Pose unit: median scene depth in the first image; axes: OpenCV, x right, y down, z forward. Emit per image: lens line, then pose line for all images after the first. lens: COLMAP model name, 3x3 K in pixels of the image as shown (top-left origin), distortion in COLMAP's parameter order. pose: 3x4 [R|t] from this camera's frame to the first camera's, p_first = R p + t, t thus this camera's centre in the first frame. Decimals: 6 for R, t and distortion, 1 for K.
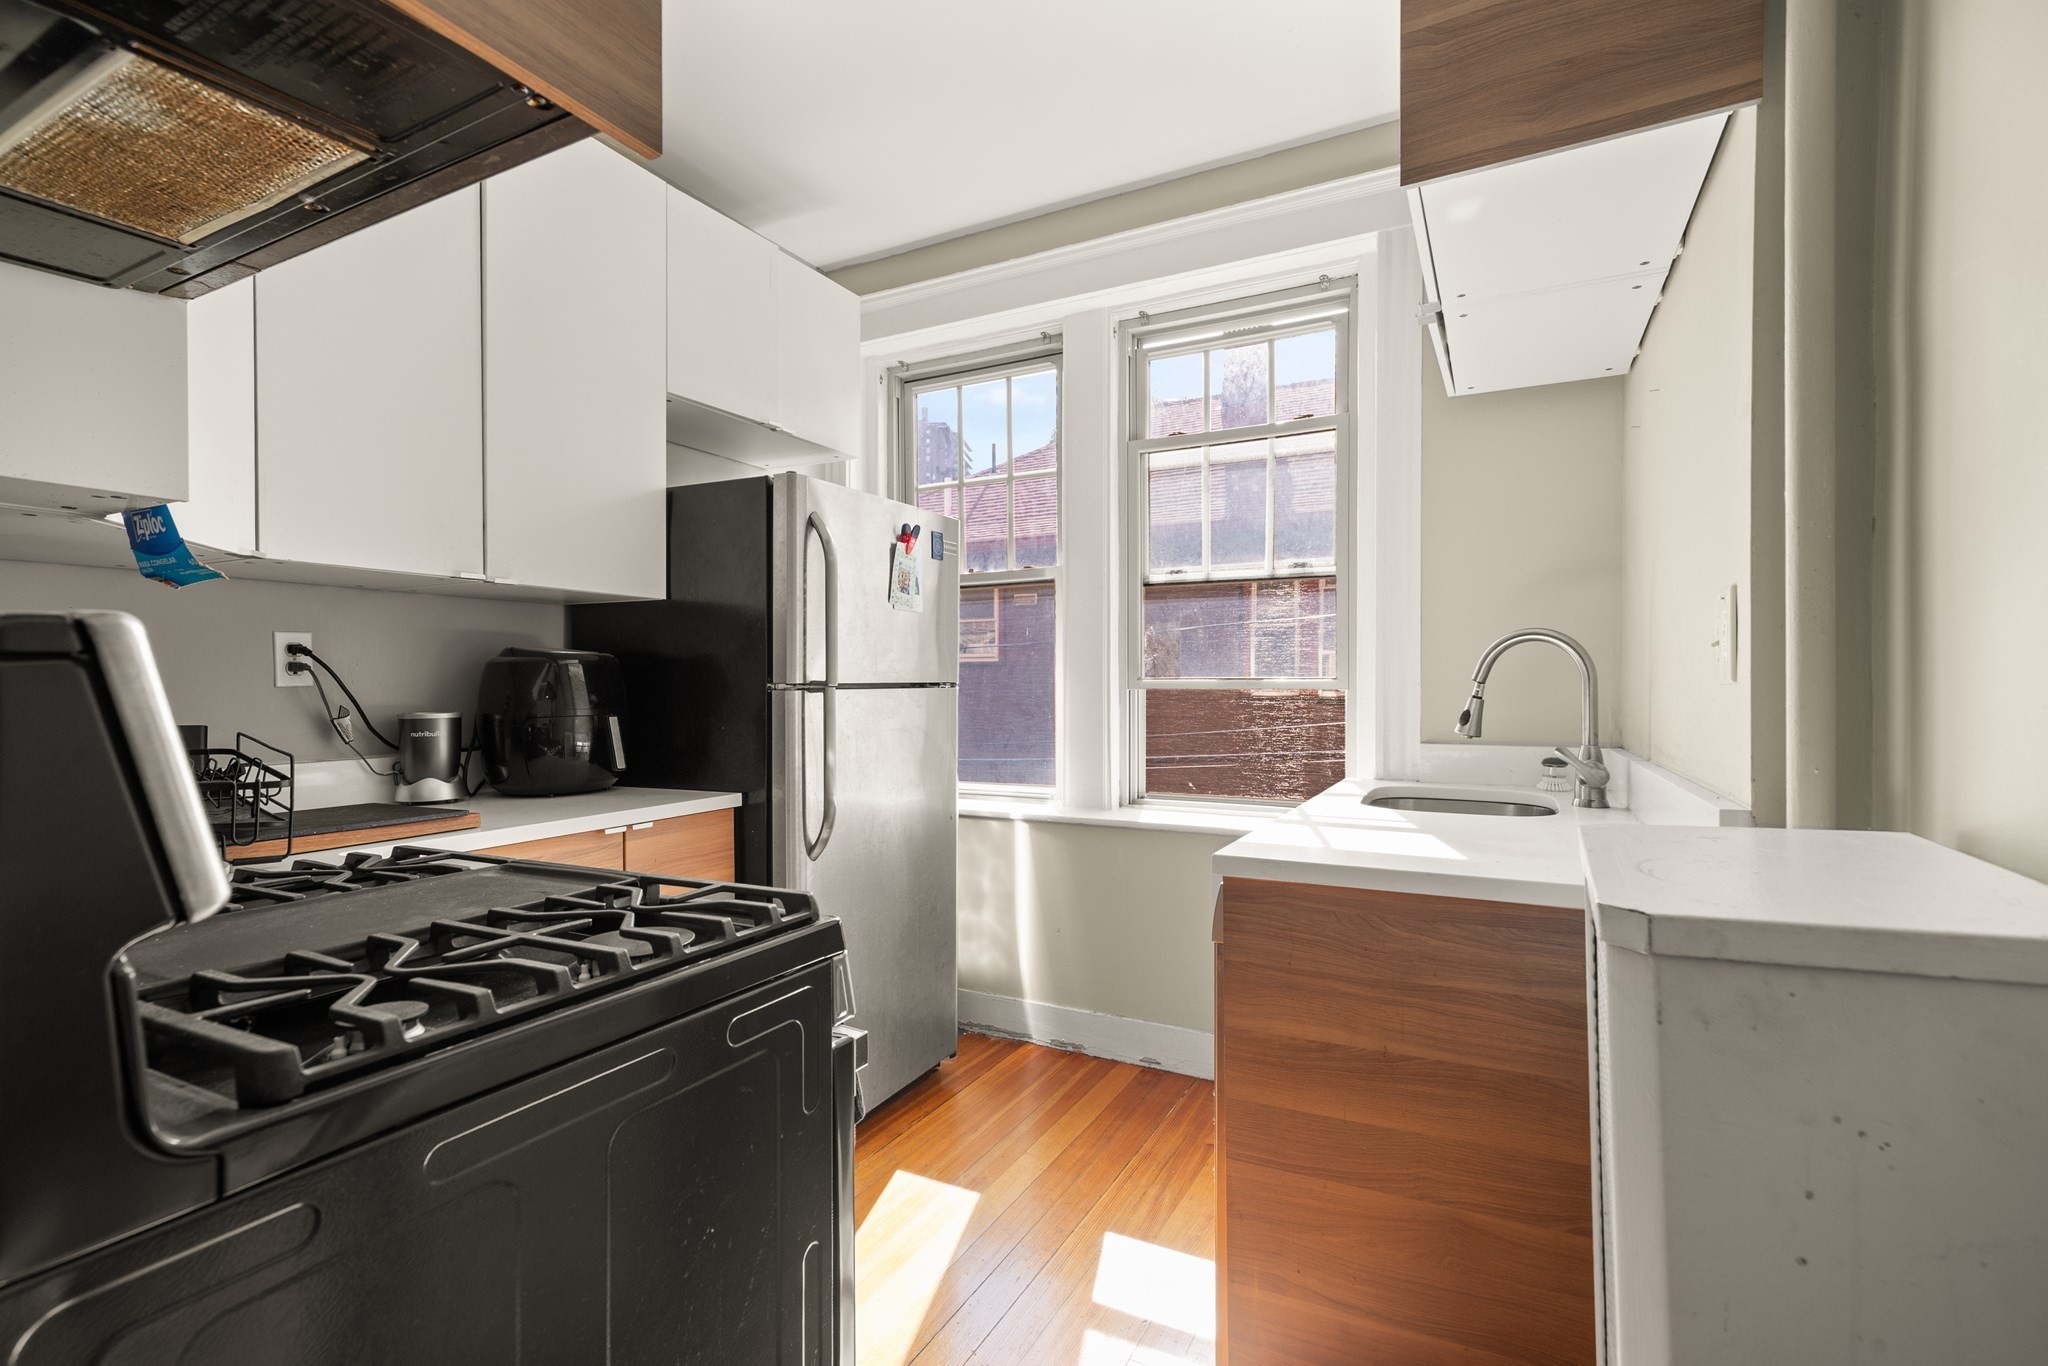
lens RADIAL K [[938.3, 0, 1024.0], [0, 938.3, 683.0], [0, 0, 1]] dist [0.000452, -0.000193]
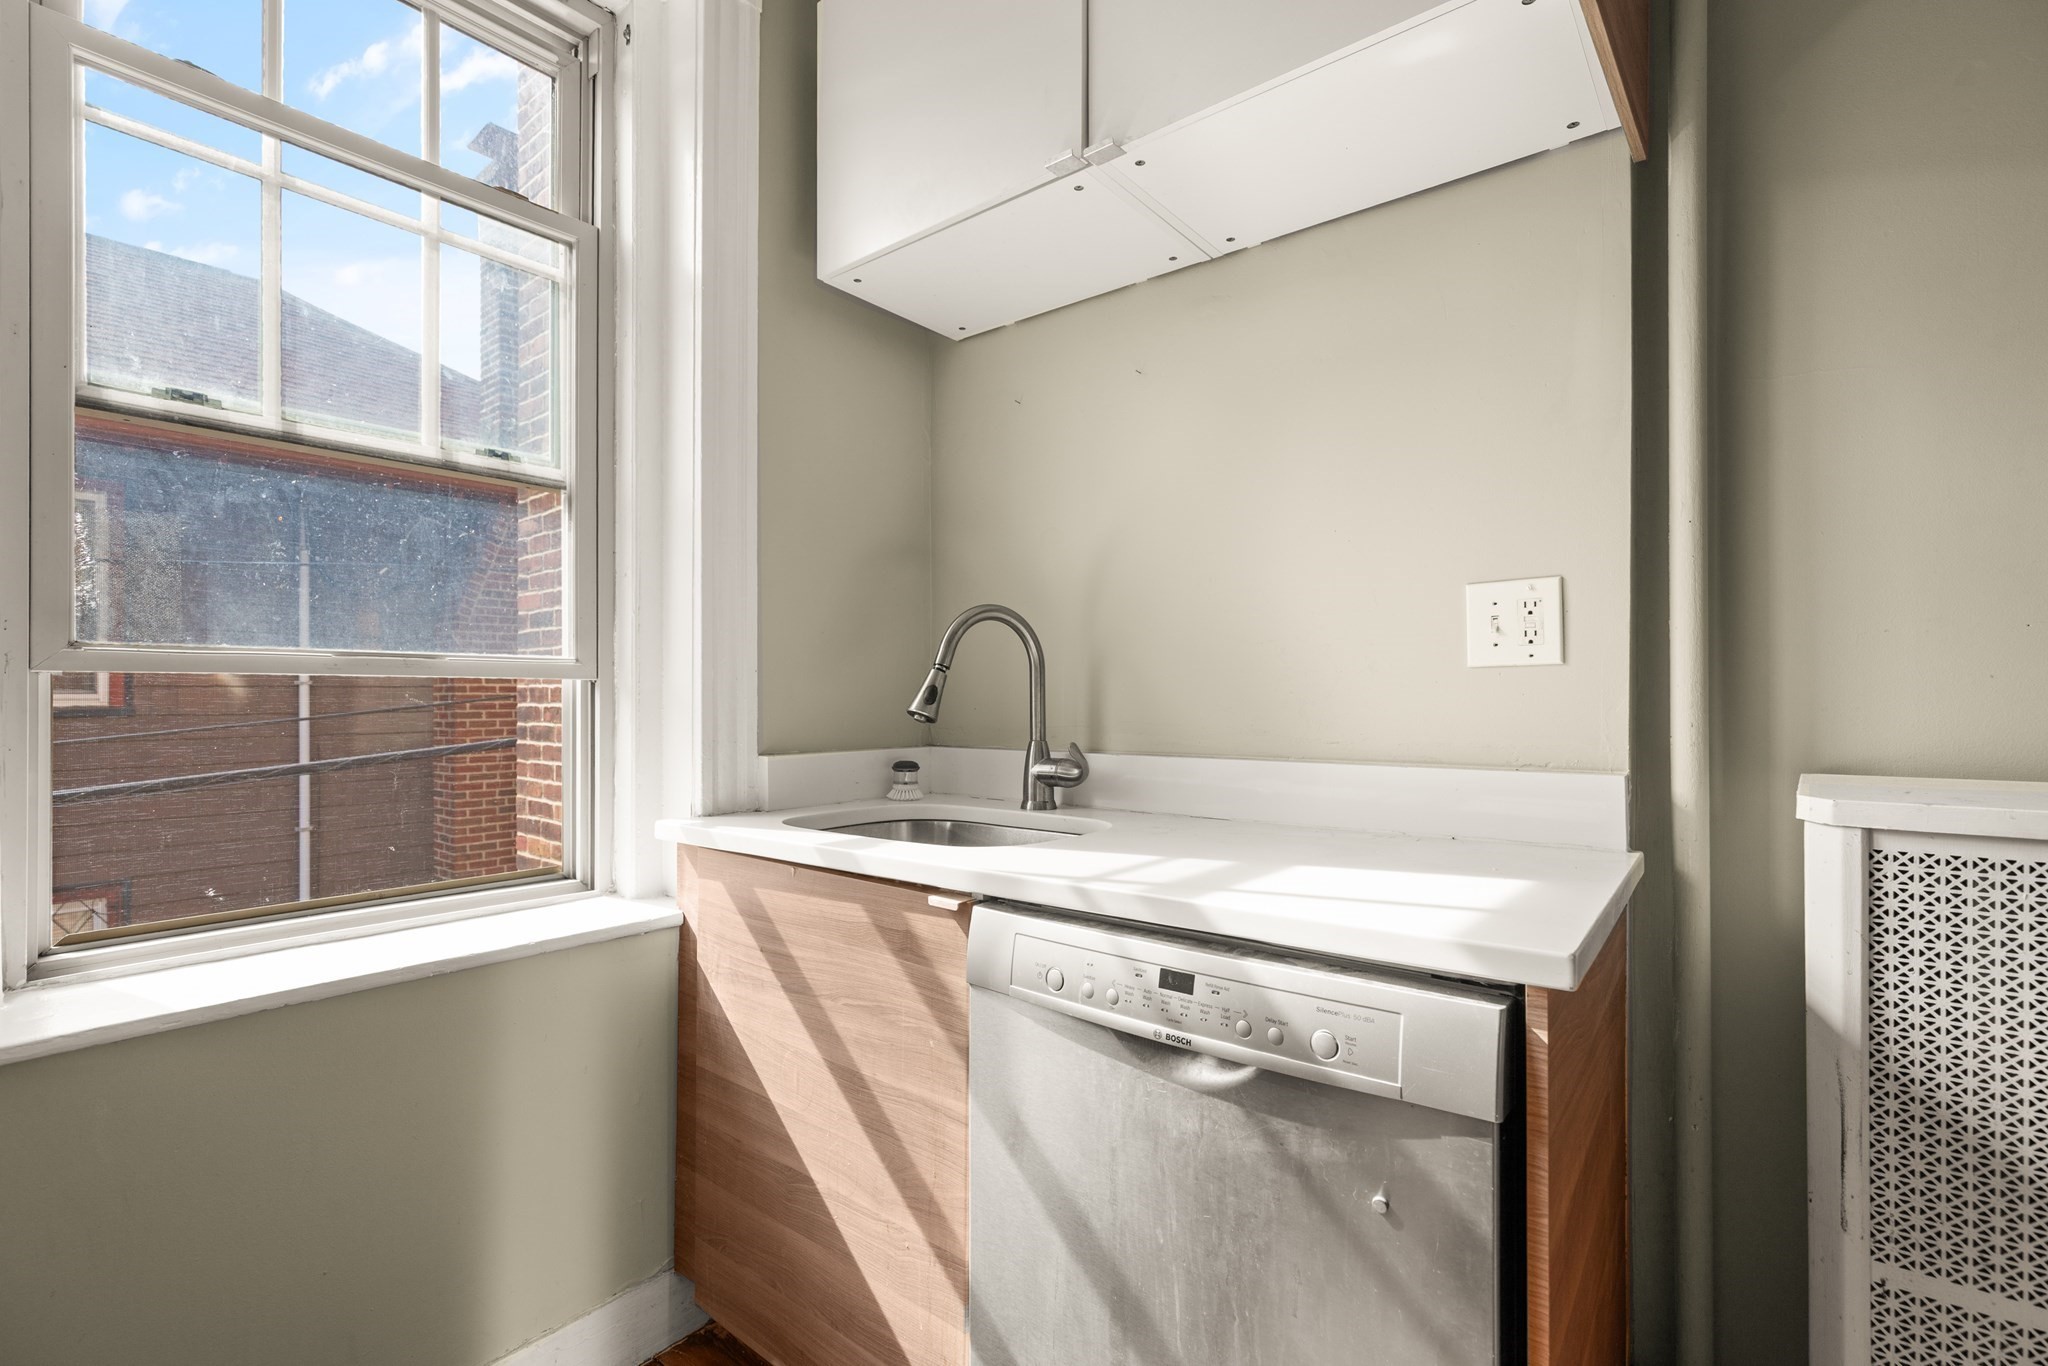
lens RADIAL K [[938.3, 0, 1024.0], [0, 938.3, 683.0], [0, 0, 1]] dist [0.000452, -0.000193]
pose [[0.203247, 0.018760, 0.978948, -0.179430], [-0.002864, 0.999824, -0.018565, 0.019344], [-0.979123, 0.000969, 0.203265, 0.550187]]
